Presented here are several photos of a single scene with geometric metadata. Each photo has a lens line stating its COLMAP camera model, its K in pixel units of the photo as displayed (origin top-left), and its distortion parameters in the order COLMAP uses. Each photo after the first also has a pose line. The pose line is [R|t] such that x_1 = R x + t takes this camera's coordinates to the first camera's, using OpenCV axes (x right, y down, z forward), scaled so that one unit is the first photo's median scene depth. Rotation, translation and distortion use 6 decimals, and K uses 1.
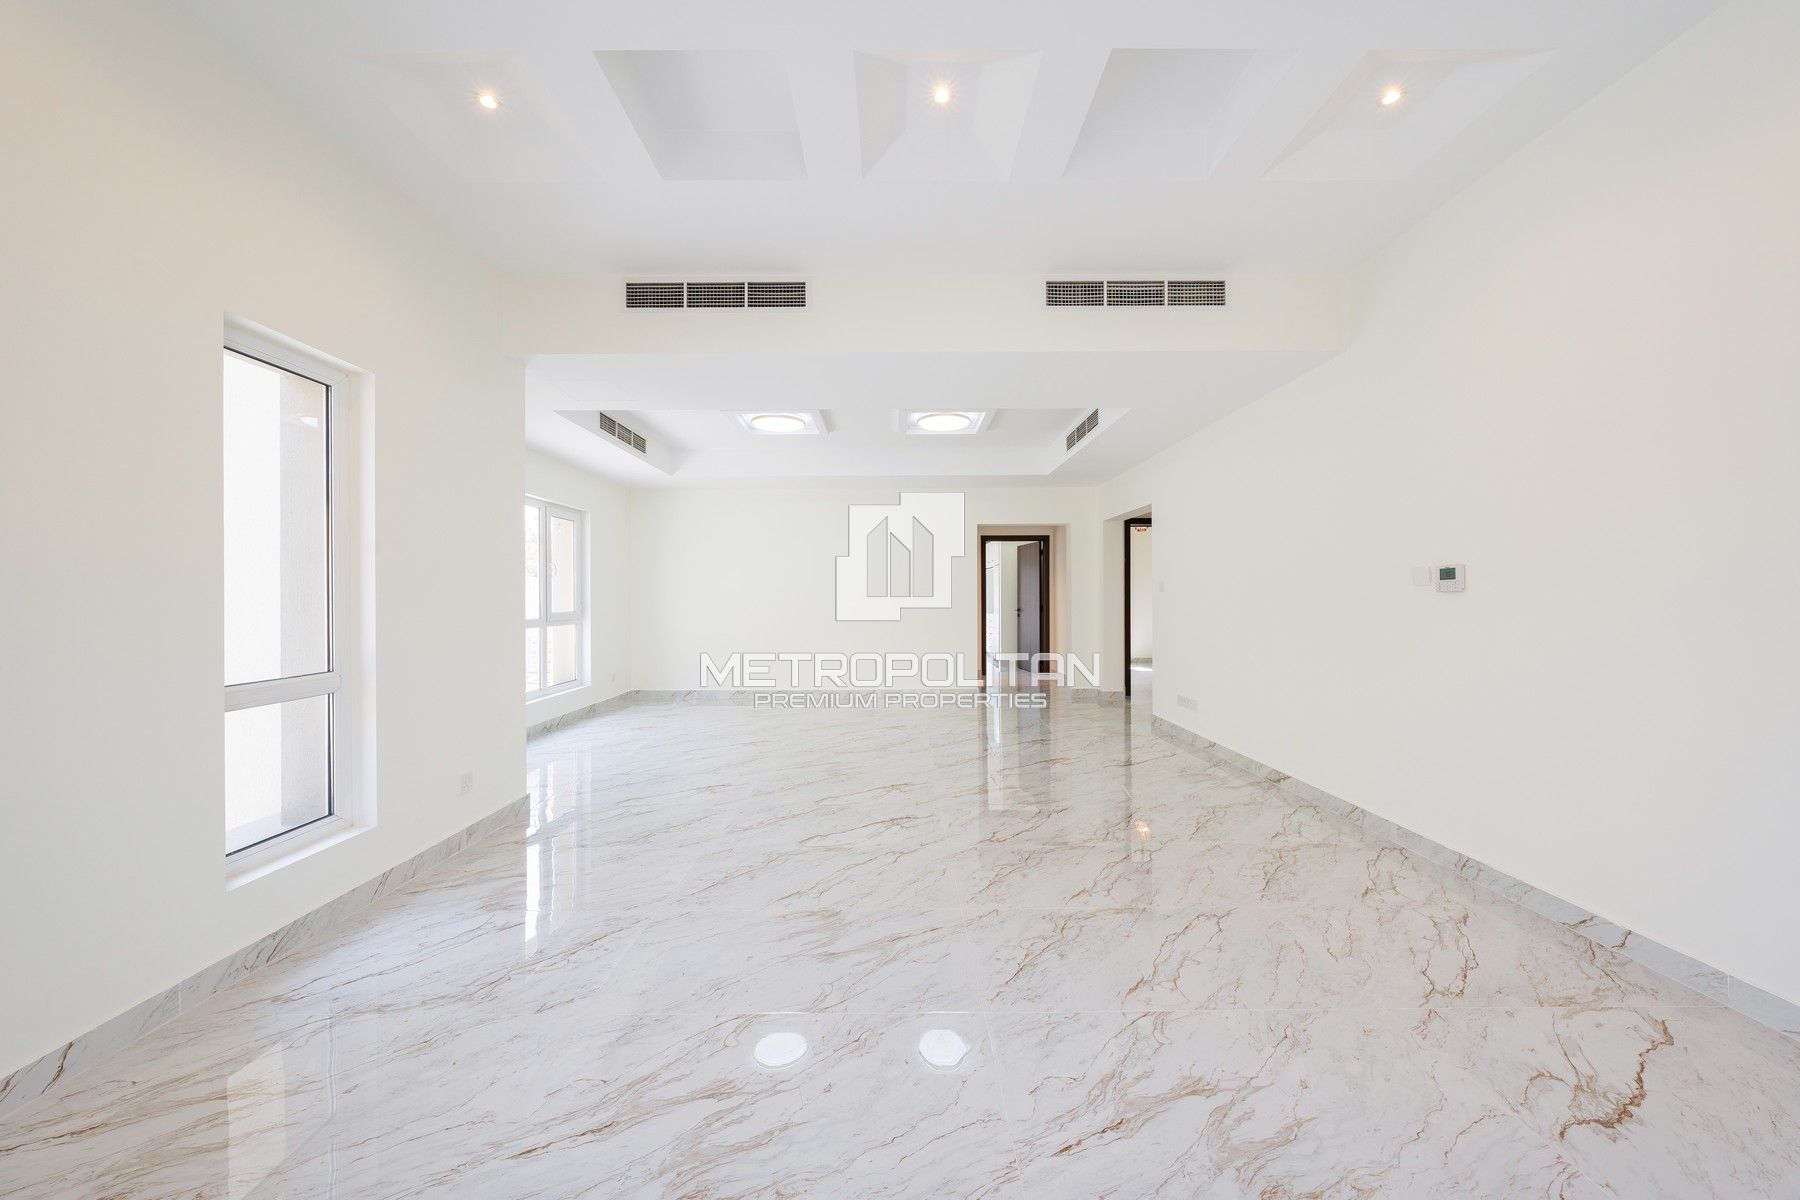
lens RADIAL K [[607.8, 0, 895.2], [0, 607.8, 598.4], [0, 0, 1]] dist [0.000032, 0.000025]
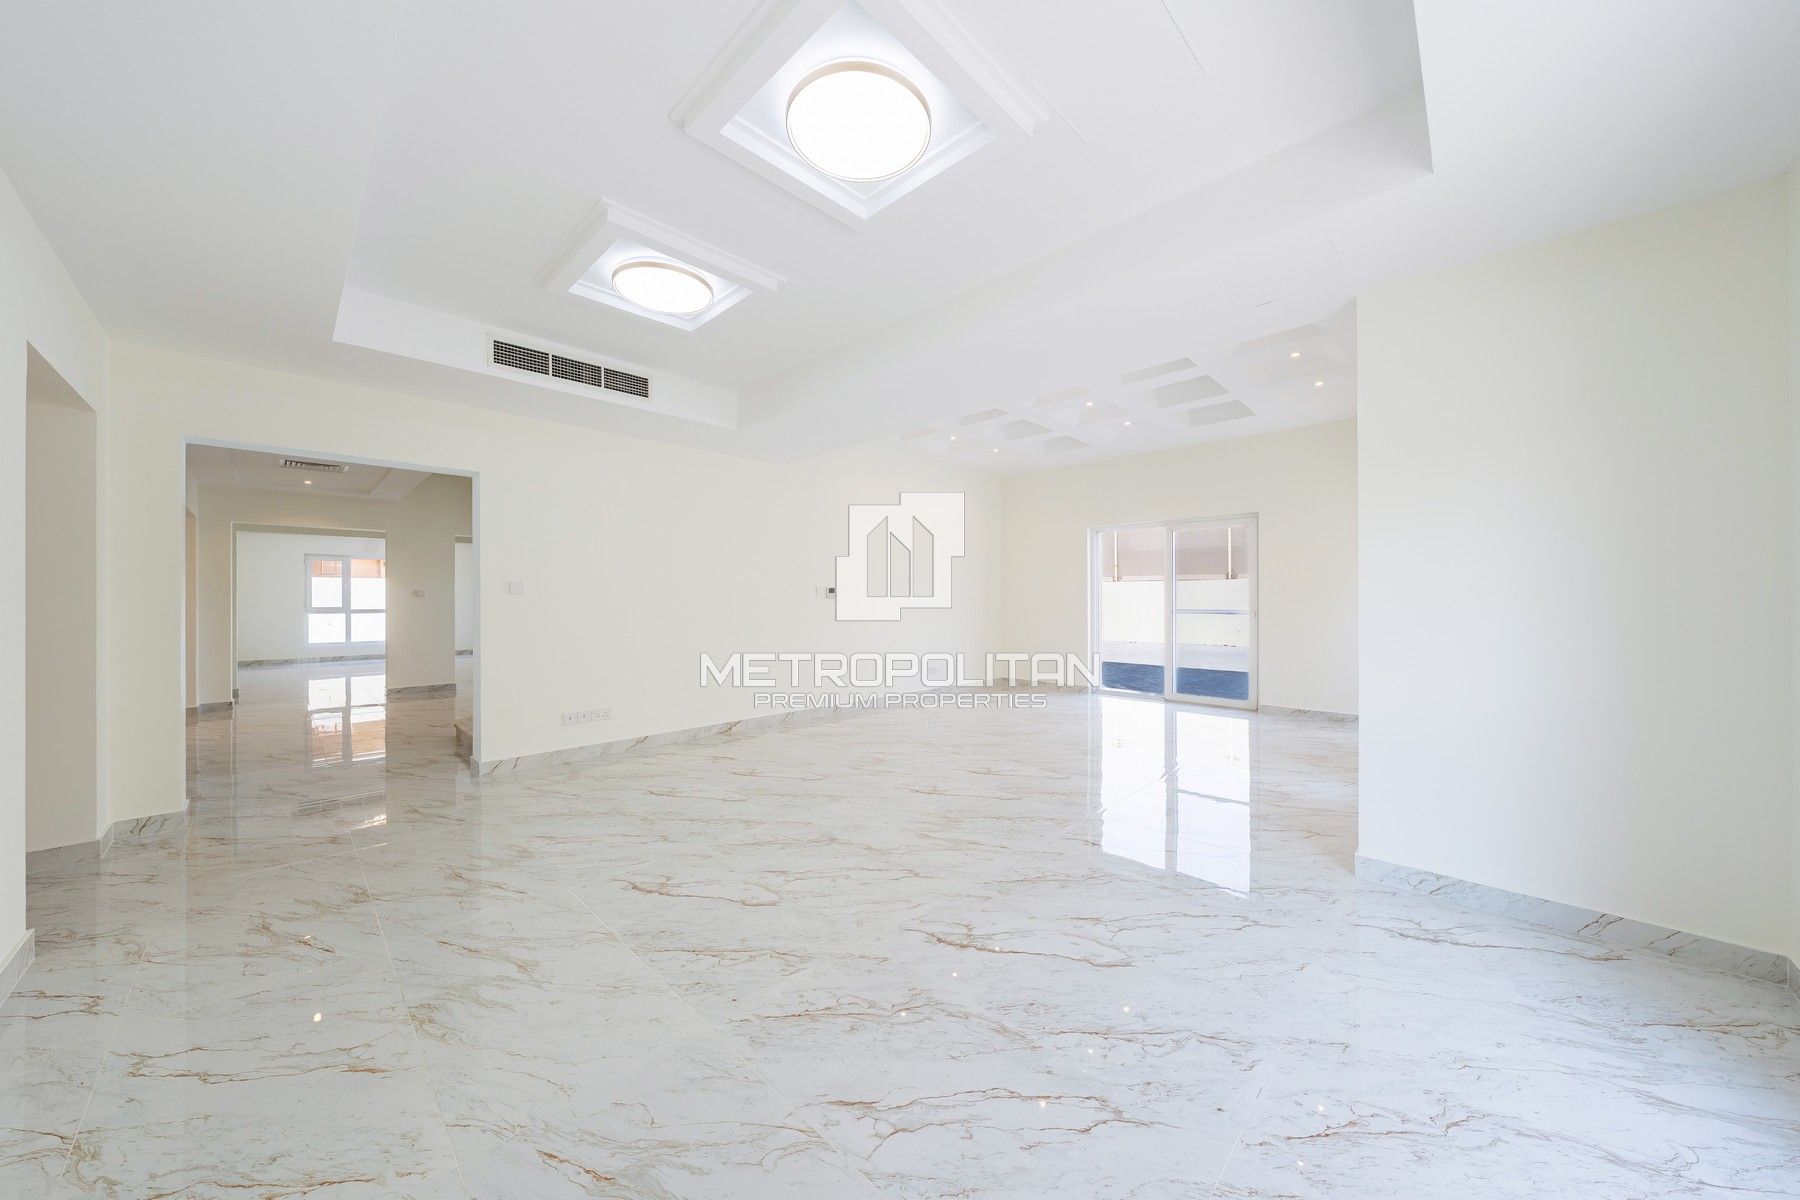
lens RADIAL K [[607.8, 0, 895.2], [0, 607.8, 598.4], [0, 0, 1]] dist [0.000032, 0.000025]
pose [[-0.710948, 0.006282, 0.703216, -0.659739], [0.004150, 0.999980, -0.004737, 0.001381], [-0.703232, -0.000449, -0.710960, 1.759418]]
